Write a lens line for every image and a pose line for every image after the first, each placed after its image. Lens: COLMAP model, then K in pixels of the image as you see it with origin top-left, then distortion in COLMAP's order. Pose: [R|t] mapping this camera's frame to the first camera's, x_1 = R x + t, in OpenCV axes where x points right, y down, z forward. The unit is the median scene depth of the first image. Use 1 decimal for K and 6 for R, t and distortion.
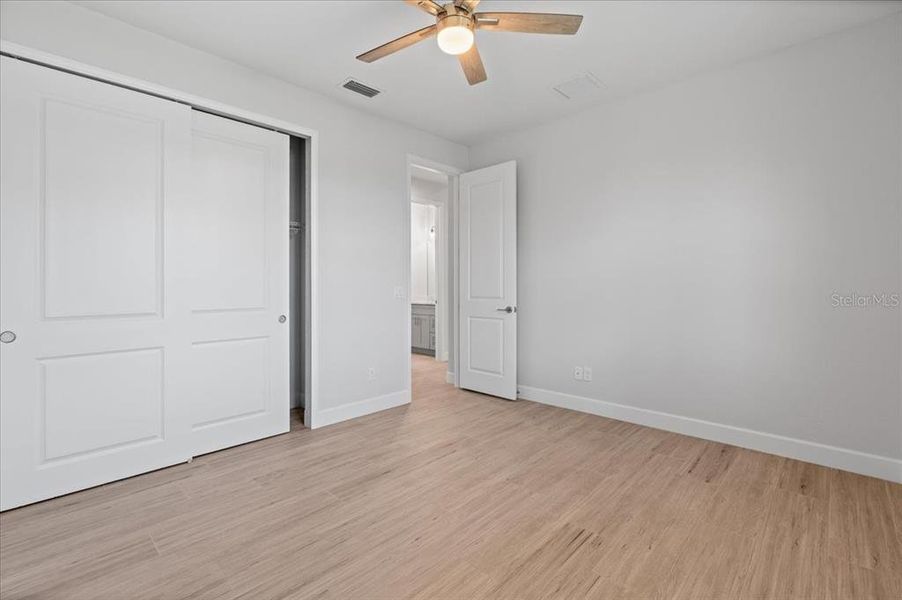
lens RADIAL K [[410.4, 0, 451.3], [0, 410.4, 292.4], [0, 0, 1]] dist [0.001659, 0.000250]
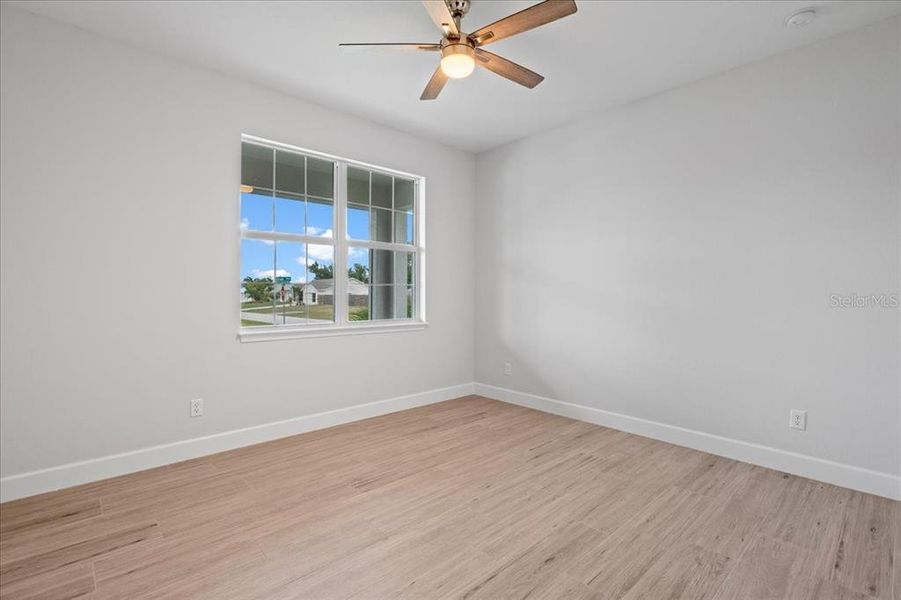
lens RADIAL K [[410.0, 0, 450.8], [0, 410.0, 292.4], [0, 0, 1]] dist [0.001659, 0.000250]
pose [[-0.998102, 0.001127, 0.061572, -0.037741], [0.001506, 0.999980, 0.006104, -0.021717], [-0.061564, 0.006185, -0.998084, 1.955985]]
